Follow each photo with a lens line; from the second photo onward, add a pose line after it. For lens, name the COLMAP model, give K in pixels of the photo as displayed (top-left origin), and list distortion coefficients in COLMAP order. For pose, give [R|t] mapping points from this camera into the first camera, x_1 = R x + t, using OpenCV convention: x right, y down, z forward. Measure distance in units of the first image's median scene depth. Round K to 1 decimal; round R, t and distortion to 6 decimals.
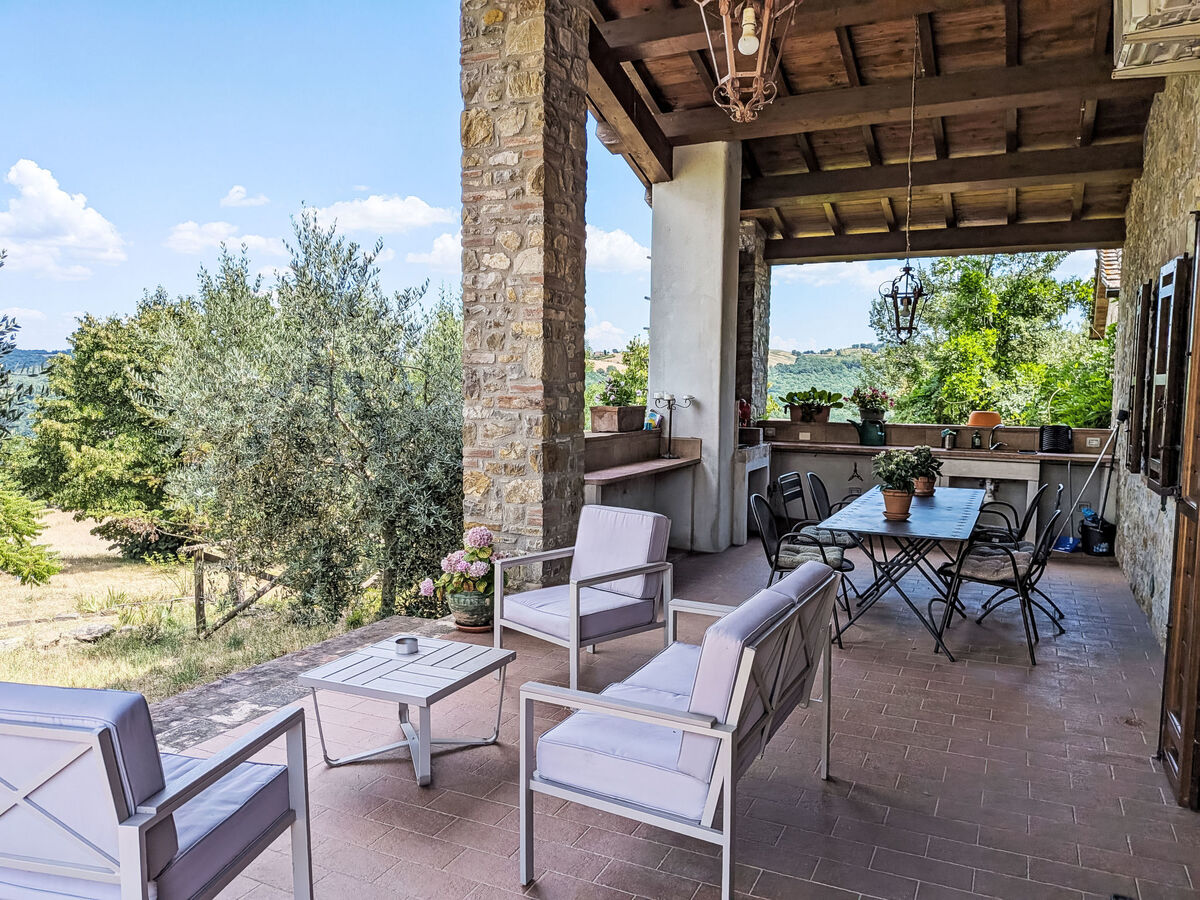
lens RADIAL K [[858.9, 0, 603.2], [0, 858.9, 461.9], [0, 0, 1]] dist [-0.009671, -0.006691]
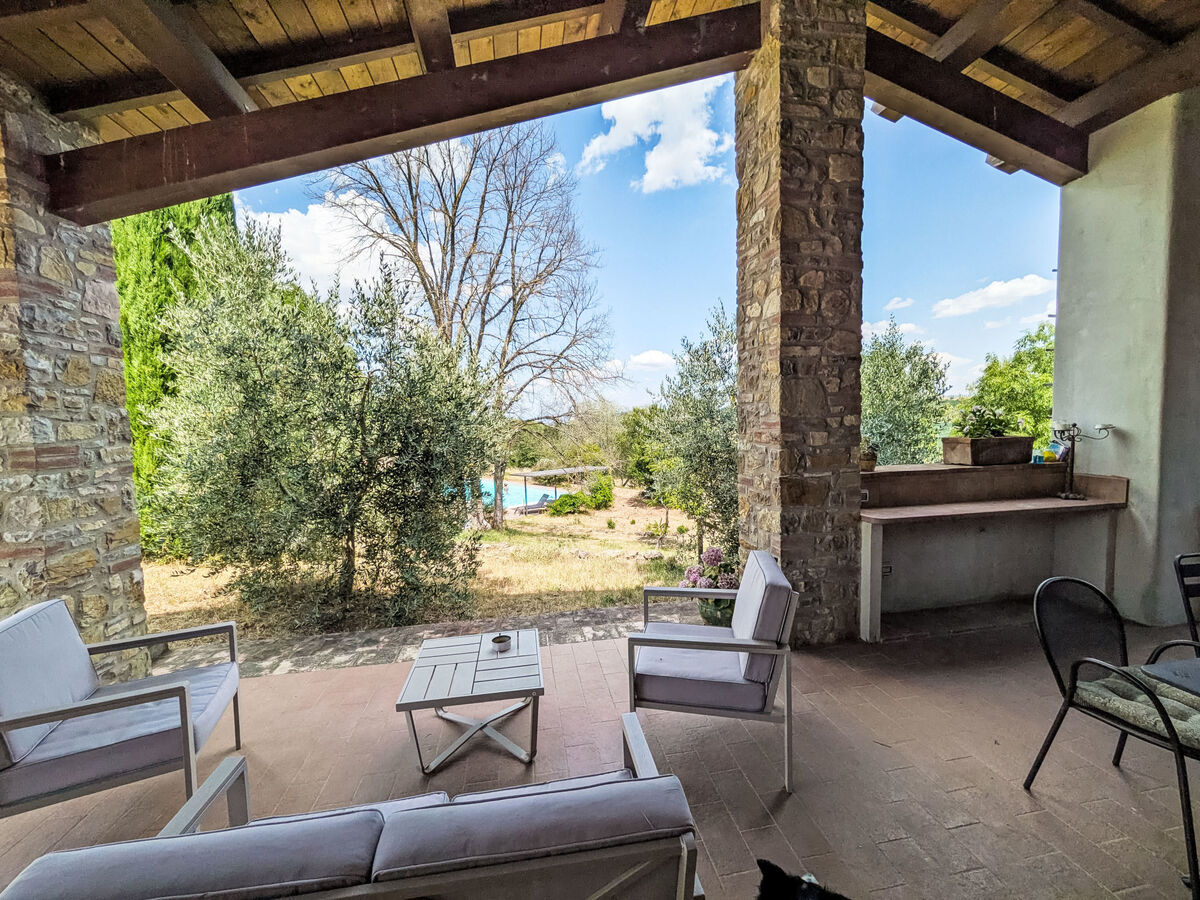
lens RADIAL K [[470.9, 0, 596.8], [0, 470.9, 443.5], [0, 0, 1]] dist [-0.015494, -0.000169]
pose [[0.564531, 0.020891, -0.825148, 0.248808], [-0.046318, 0.998906, -0.006398, -0.044533], [0.824112, 0.041831, 0.564881, 0.458754]]
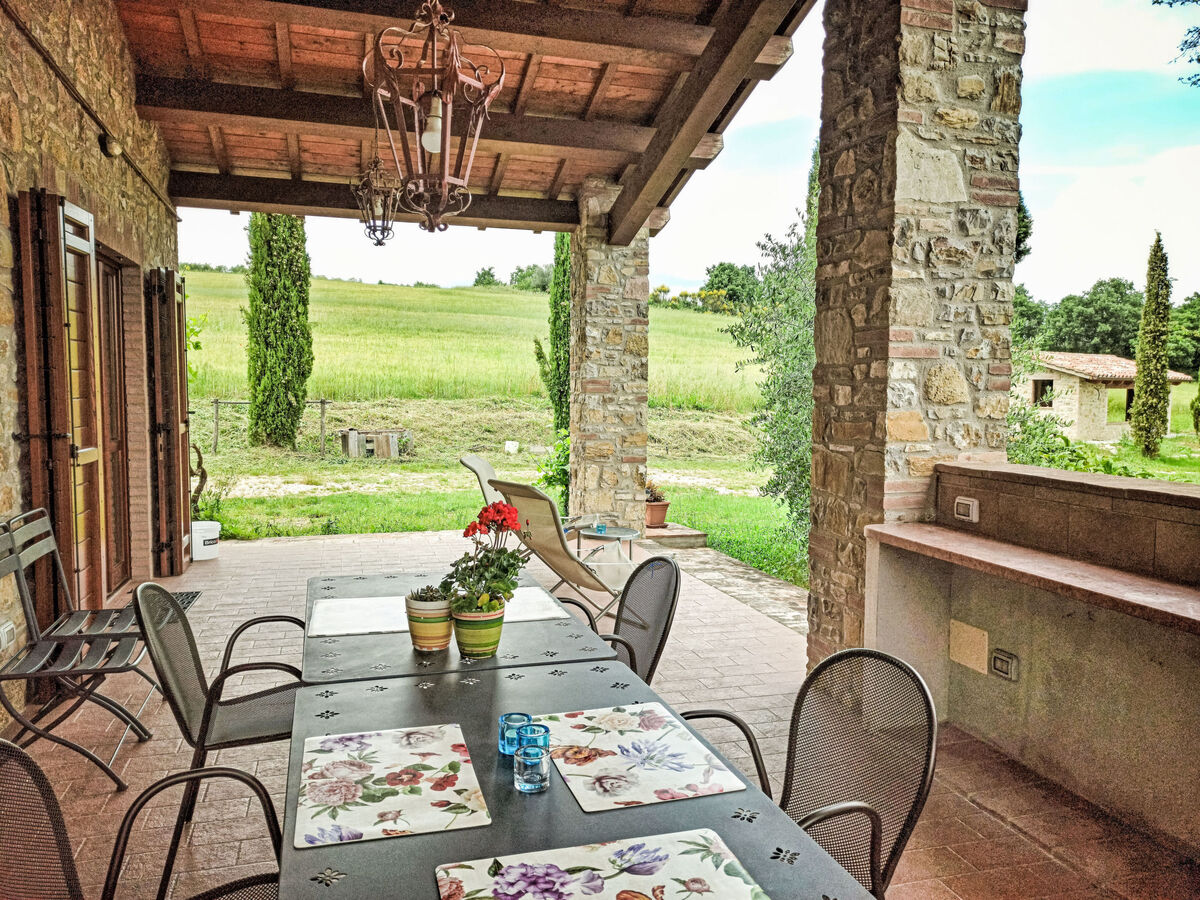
lens RADIAL K [[858.9, 0, 599.5], [0, 858.9, 447.9], [0, 0, 1]] dist [-0.009671, -0.006691]
pose [[-0.754571, 0.027823, -0.655629, 0.527447], [-0.079679, 0.987824, 0.133625, -0.098104], [0.651364, 0.153069, -0.743166, 1.330178]]
